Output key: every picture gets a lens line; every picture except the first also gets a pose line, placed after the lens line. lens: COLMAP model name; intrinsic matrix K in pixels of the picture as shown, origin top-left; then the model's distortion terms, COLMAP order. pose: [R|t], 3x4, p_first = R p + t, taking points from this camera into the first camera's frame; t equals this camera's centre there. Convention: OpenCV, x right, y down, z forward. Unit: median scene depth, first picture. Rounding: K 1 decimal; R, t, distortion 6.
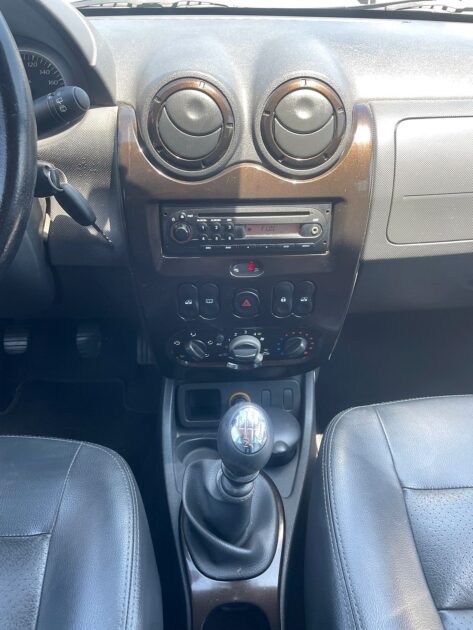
lens RADIAL K [[475.9, 0, 236.5], [0, 475.9, 315.0], [0, 0, 1]] dist [0.052575, -0.082979]
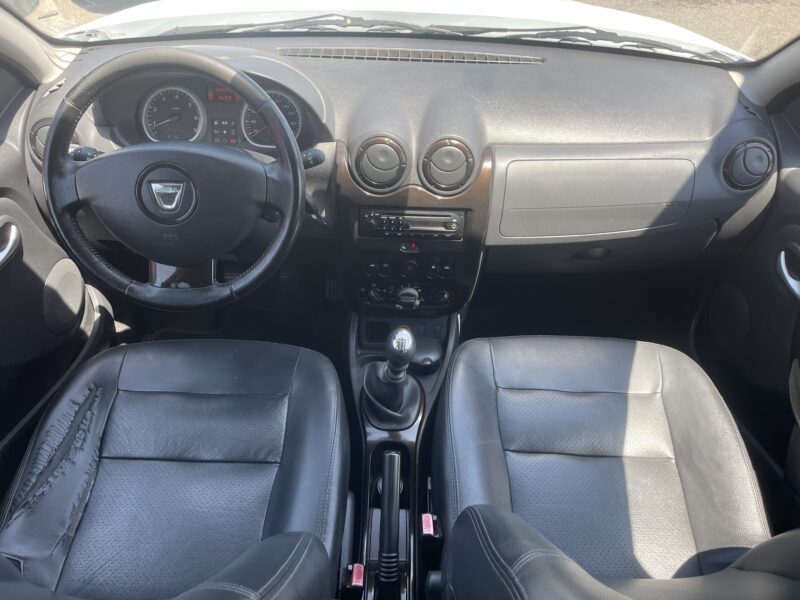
lens RADIAL K [[604.3, 0, 400.0], [0, 604.3, 300.0], [0, 0, 1]] dist [0.052575, -0.082979]
pose [[0.997661, 0.061207, -0.030445, 0.060996], [-0.057682, 0.992735, 0.105592, -0.137415], [0.036687, -0.103589, 0.993943, -1.054726]]
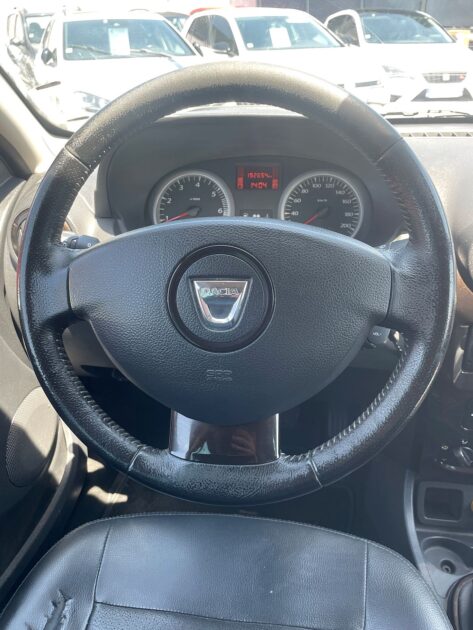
lens RADIAL K [[475.9, 0, 236.5], [0, 475.9, 315.0], [0, 0, 1]] dist [0.052575, -0.082979]
pose [[0.985156, 0.061479, -0.160276, -0.490360], [-0.073731, 0.994701, -0.071650, -0.136764], [0.155022, 0.082404, 0.984468, -0.126697]]
